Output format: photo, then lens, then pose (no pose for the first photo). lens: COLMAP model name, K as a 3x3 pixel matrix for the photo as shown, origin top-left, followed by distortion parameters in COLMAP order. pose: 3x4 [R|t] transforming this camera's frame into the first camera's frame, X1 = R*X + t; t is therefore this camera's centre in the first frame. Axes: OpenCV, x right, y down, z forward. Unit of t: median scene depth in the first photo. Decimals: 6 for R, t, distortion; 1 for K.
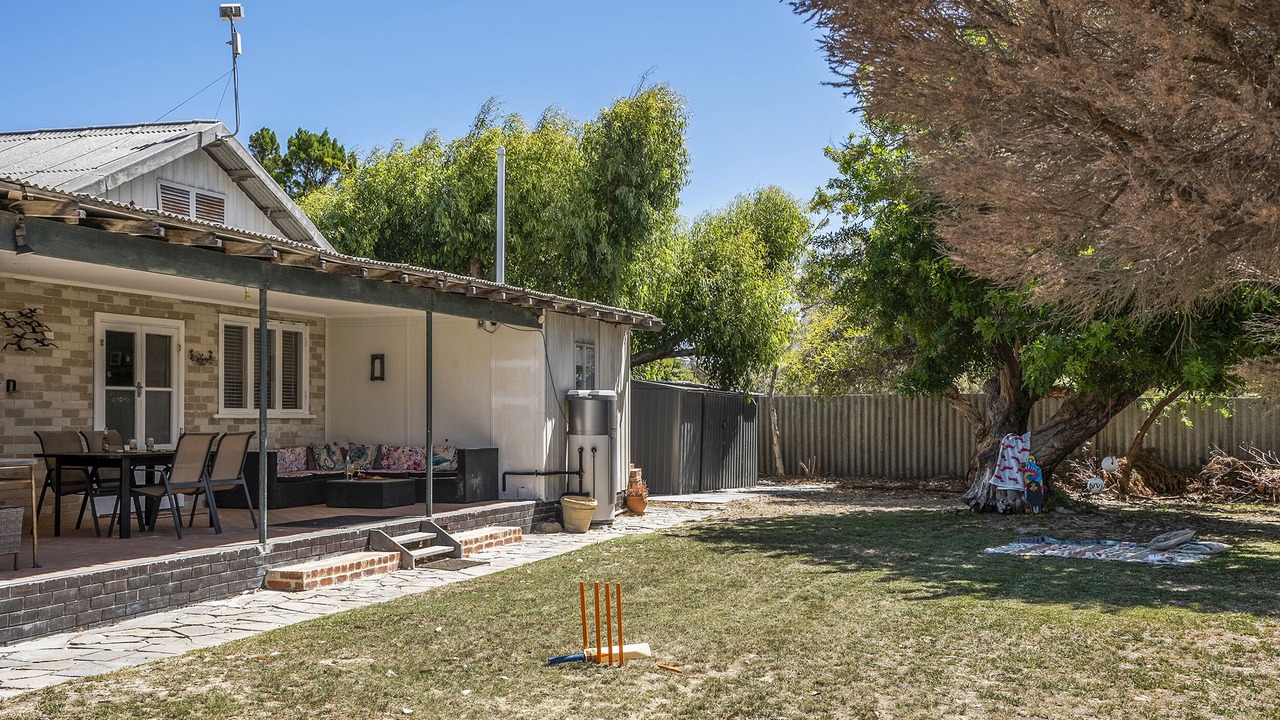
lens RADIAL K [[1307.2, 0, 602.1], [0, 1307.2, 409.3], [0, 0, 1]] dist [0.051341, 0.000000]
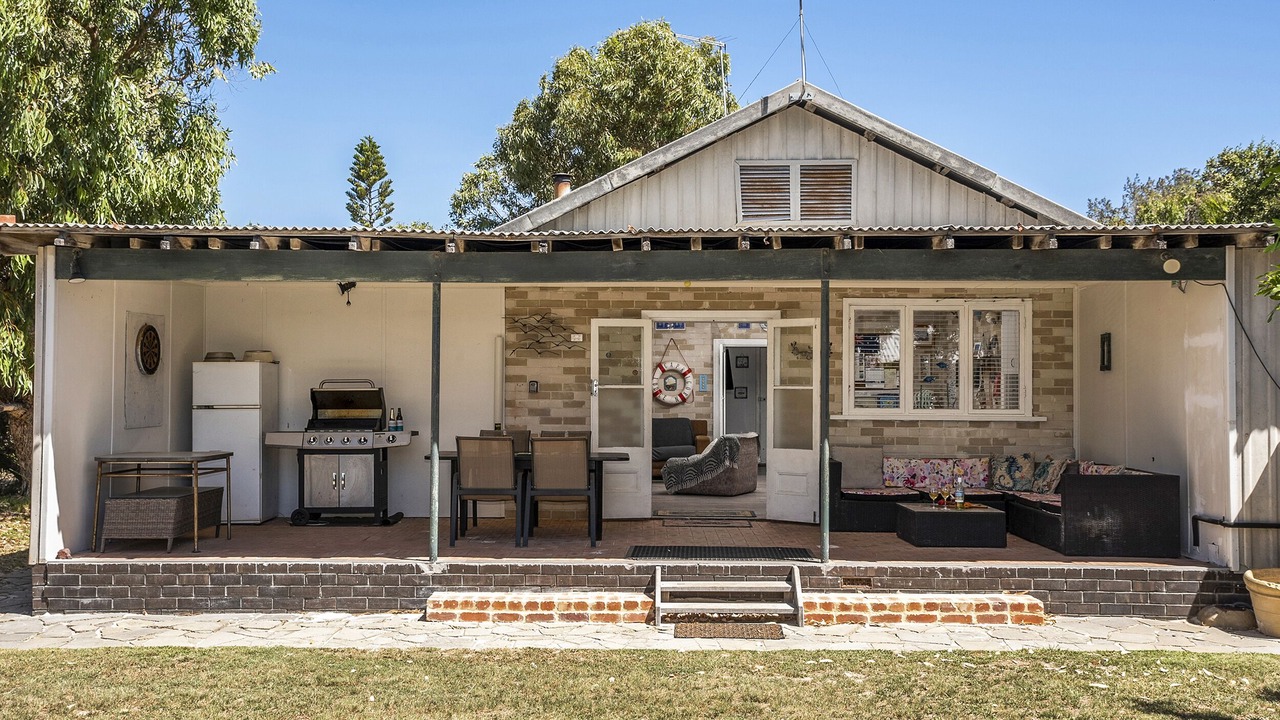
lens RADIAL K [[1189.1, 0, 656.9], [0, 1189.1, 357.1], [0, 0, 1]] dist [0.024529, 0.000000]
pose [[0.329925, -0.025922, -0.943651, 0.358417], [-0.001857, 0.999603, -0.028108, -0.010622], [0.944005, 0.011026, 0.329746, 0.557598]]
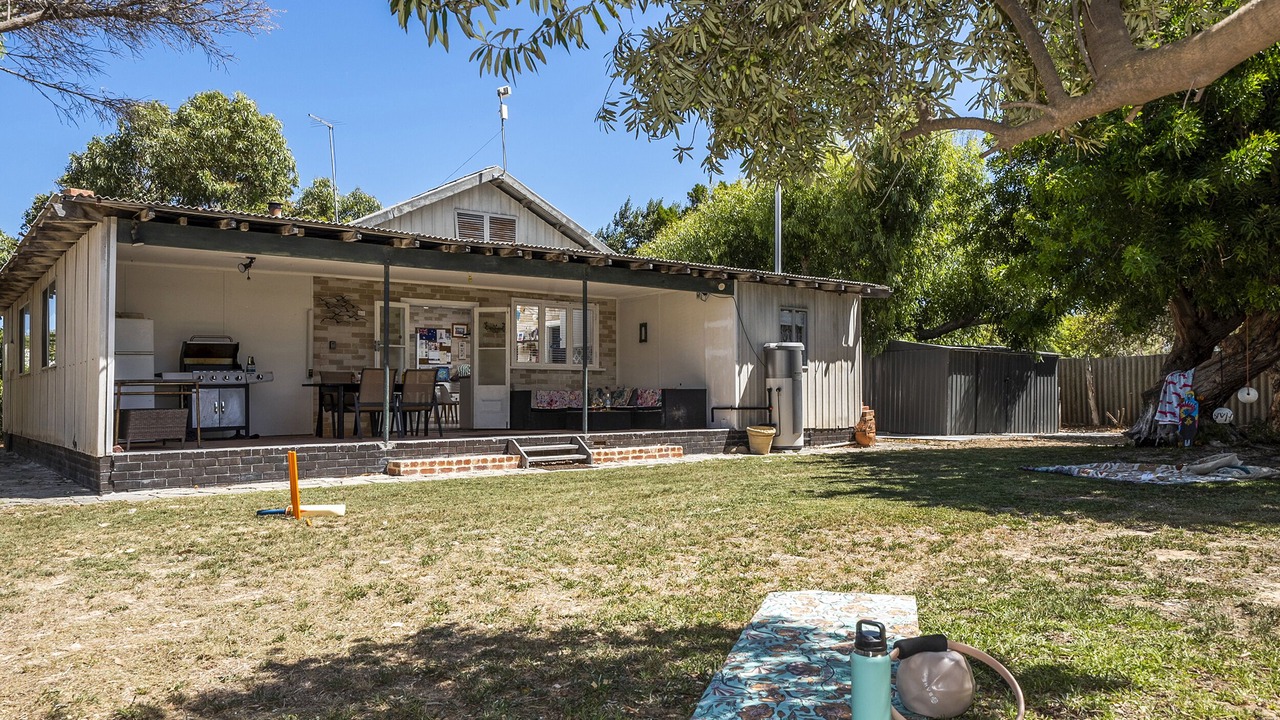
lens RADIAL K [[898.7, 0, 631.2], [0, 898.7, 393.8], [0, 0, 1]] dist [-0.036780, 0.006935]
pose [[0.861352, -0.010146, -0.507907, 0.295895], [0.009845, 0.999946, -0.003279, 0.034911], [0.507913, -0.002176, 0.861406, 0.180701]]
